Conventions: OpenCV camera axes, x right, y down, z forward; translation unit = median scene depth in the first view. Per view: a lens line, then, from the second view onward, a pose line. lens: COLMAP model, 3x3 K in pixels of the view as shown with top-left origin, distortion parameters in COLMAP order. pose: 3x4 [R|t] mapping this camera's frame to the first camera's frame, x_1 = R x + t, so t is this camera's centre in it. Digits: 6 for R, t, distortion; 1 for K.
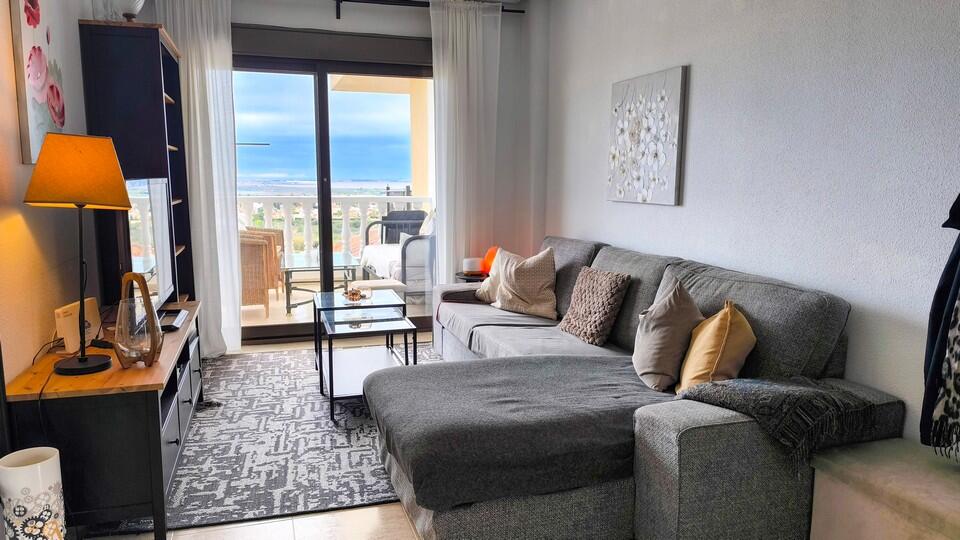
lens RADIAL K [[669.4, 0, 480.0], [0, 669.4, 270.0], [0, 0, 1]] dist [0.027824, -0.001915]
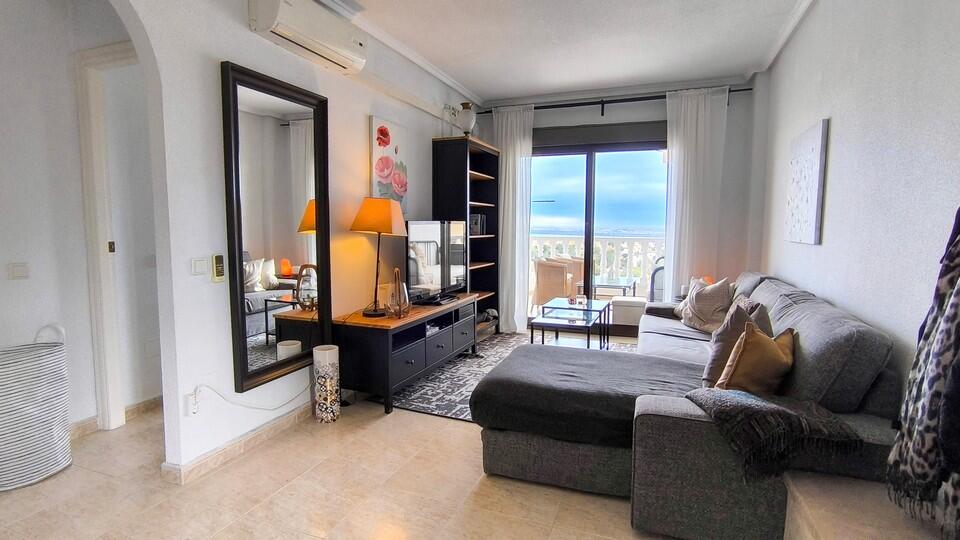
lens RADIAL K [[478.9, 0, 480.0], [0, 478.9, 270.0], [0, 0, 1]] dist [-0.046304, 0.042070]
pose [[0.785068, 0.059258, -0.616569, 0.433584], [-0.089324, 0.995839, -0.018026, 0.009681], [0.612935, 0.069226, 0.787095, 0.070890]]
